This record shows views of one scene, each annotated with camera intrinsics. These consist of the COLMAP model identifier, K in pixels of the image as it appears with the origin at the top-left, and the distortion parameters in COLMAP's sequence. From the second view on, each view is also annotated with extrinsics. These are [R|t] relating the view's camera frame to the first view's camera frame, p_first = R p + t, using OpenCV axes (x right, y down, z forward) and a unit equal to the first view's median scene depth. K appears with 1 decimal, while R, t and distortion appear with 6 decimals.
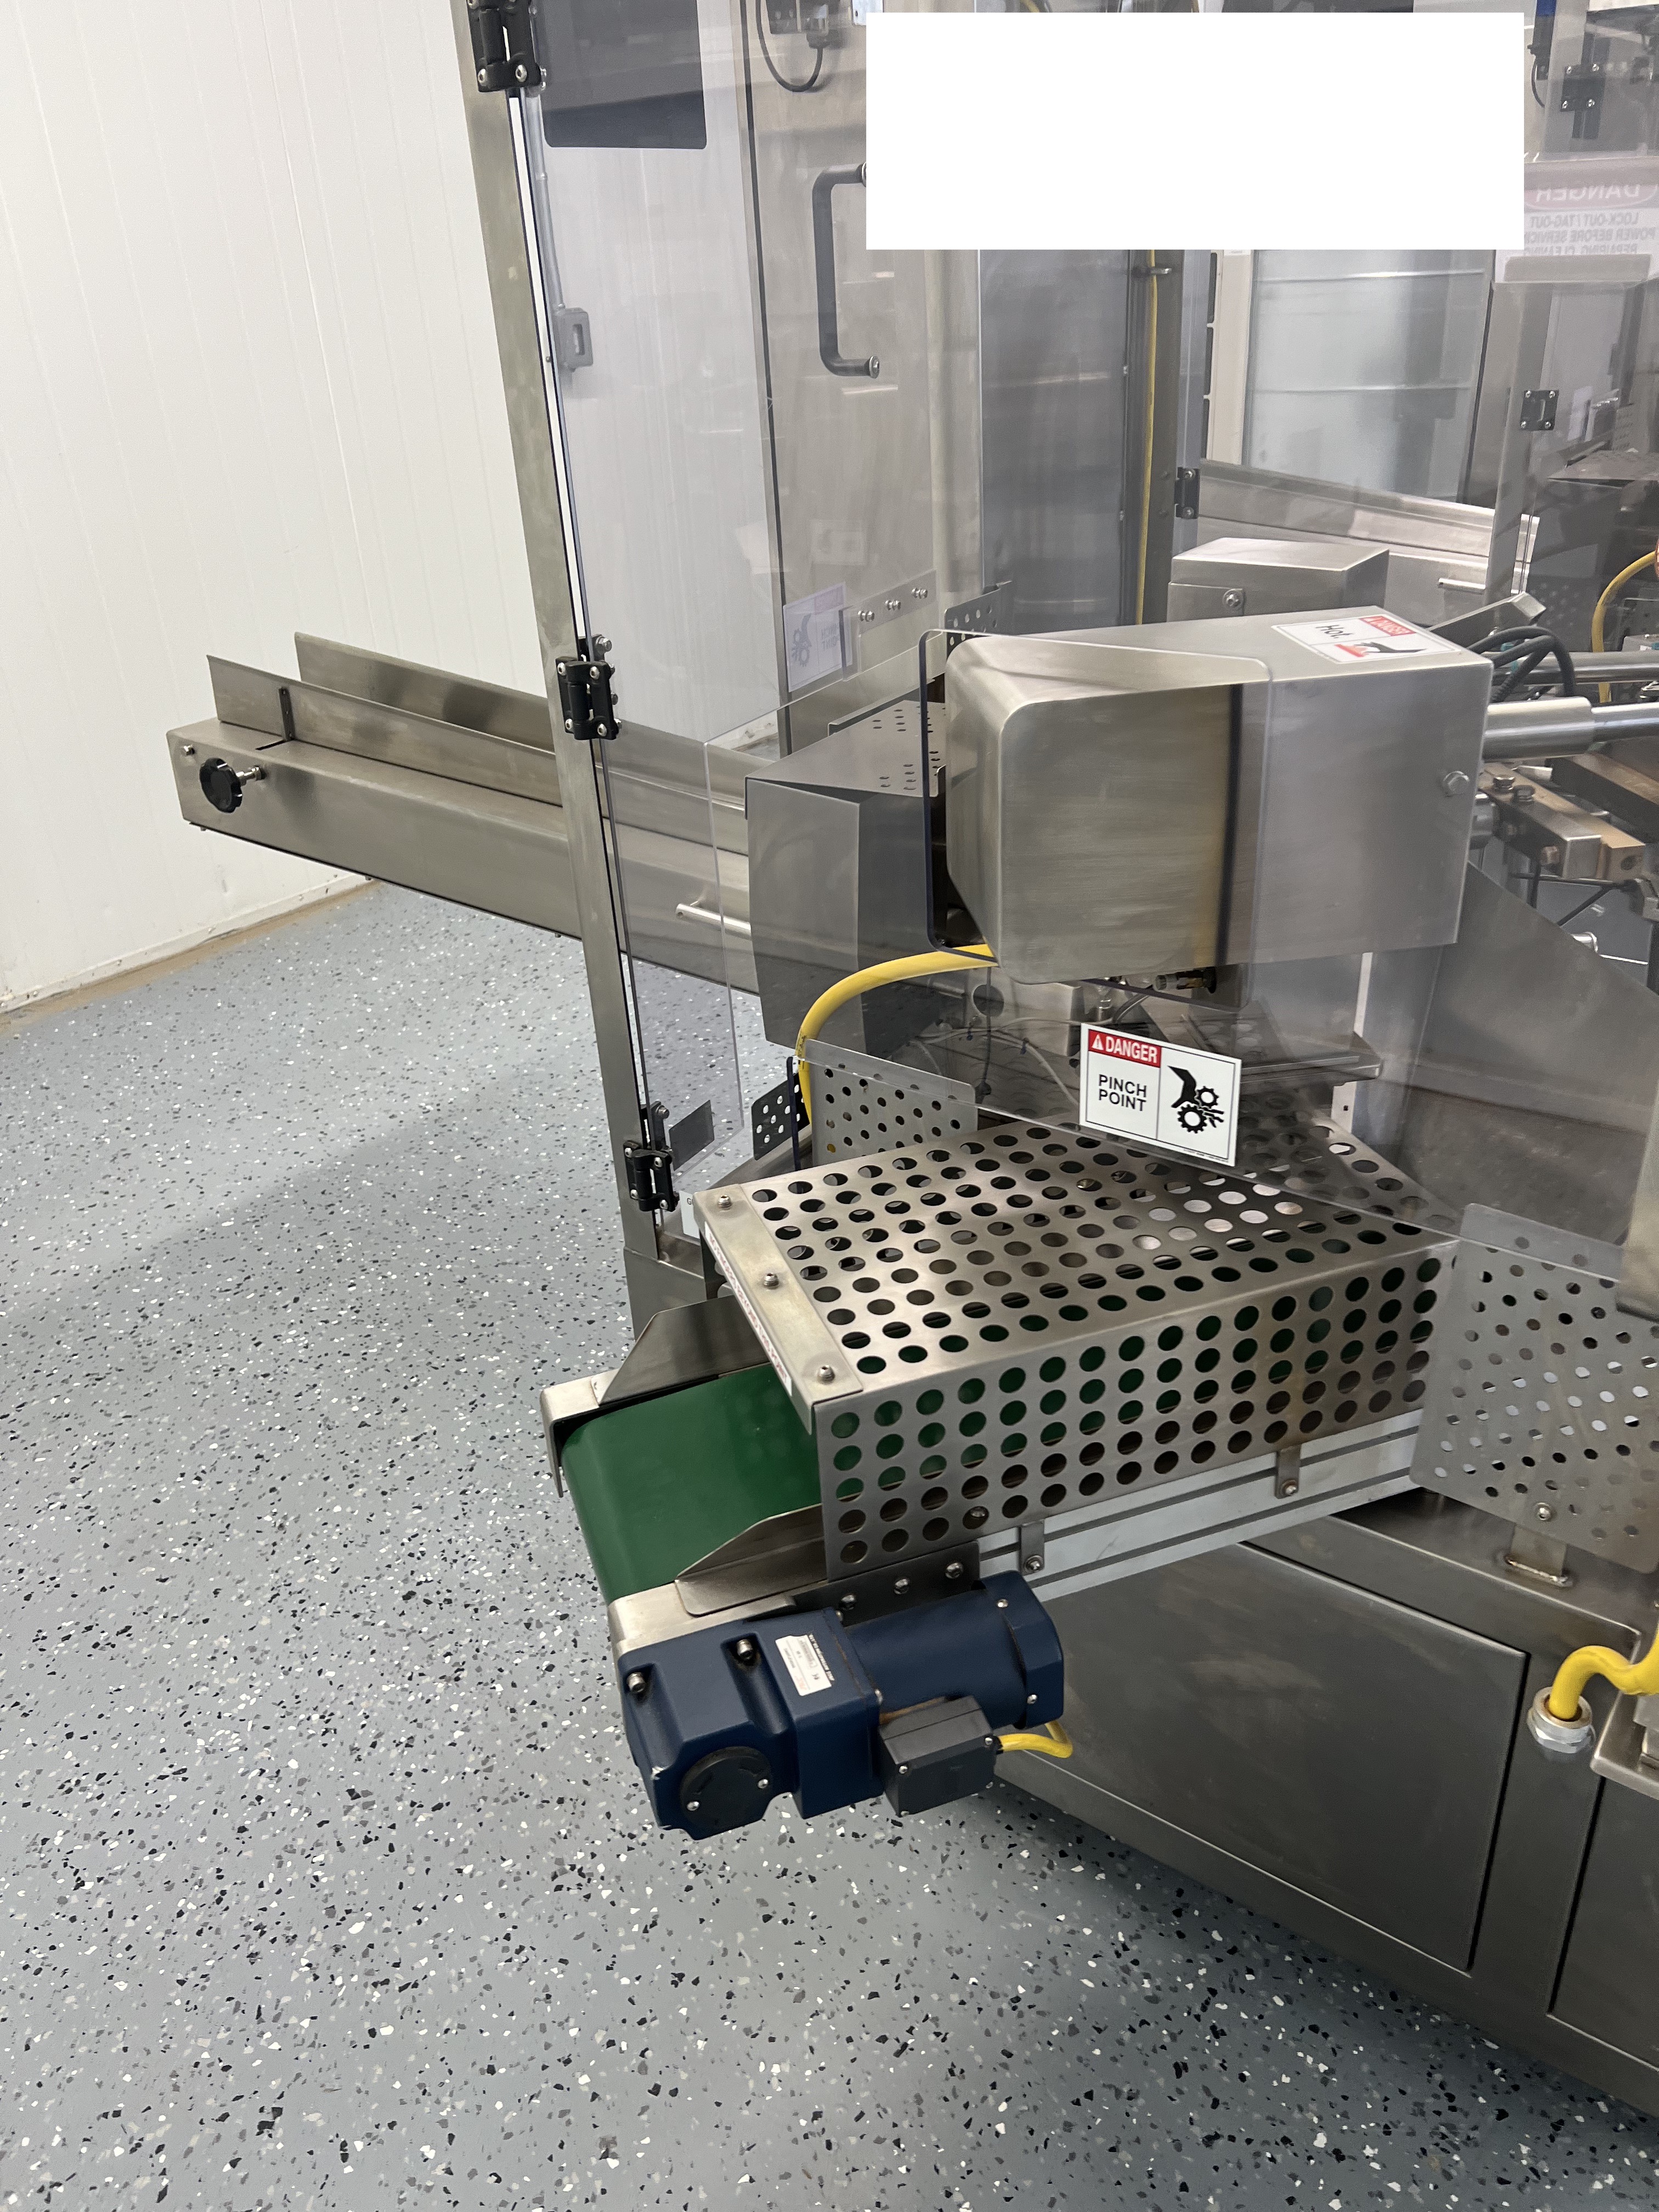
lens RADIAL K [[1699.9, 0, 827.6], [0, 1699.9, 1159.3], [0, 0, 1]] dist [0.003271, 0.000550]
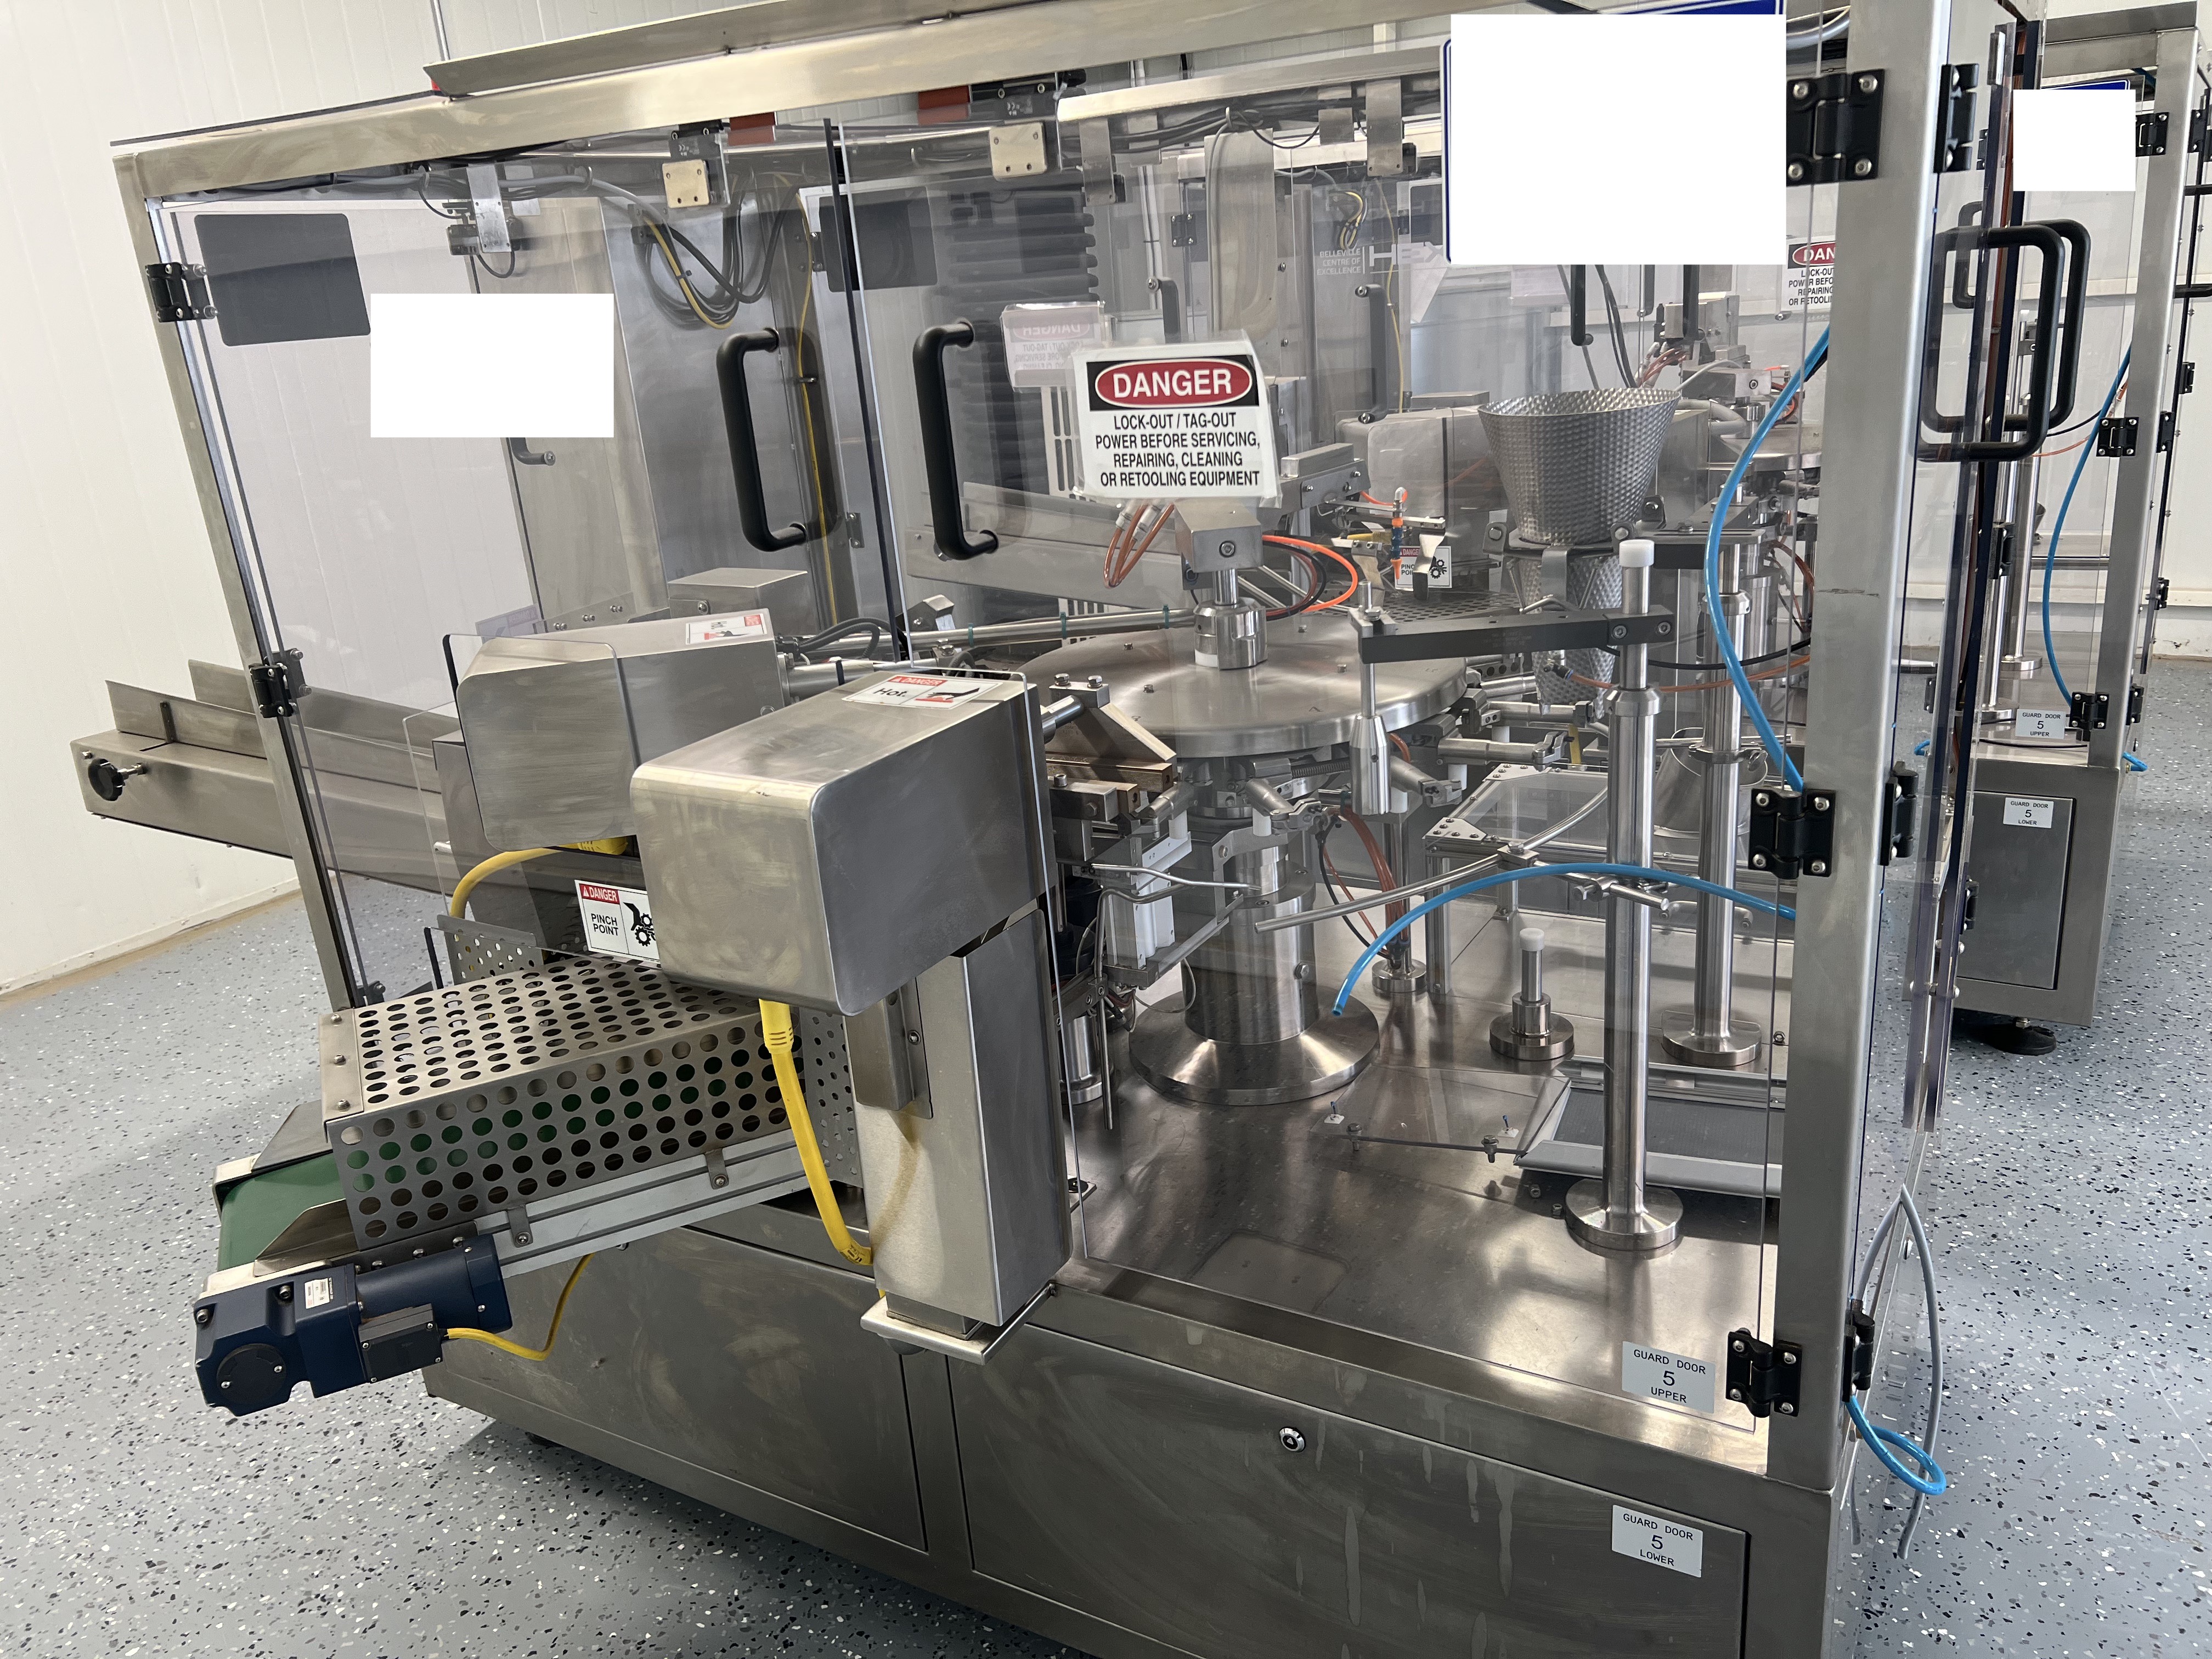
lens RADIAL K [[1681.1, 0, 1106.0], [0, 1681.1, 829.5], [0, 0, 1]] dist [0.006421, -0.034029]
pose [[0.992985, -0.060909, 0.101346, 0.343936], [0.078364, 0.980847, -0.178320, 0.130894], [-0.088543, 0.185011, 0.978740, -0.372767]]
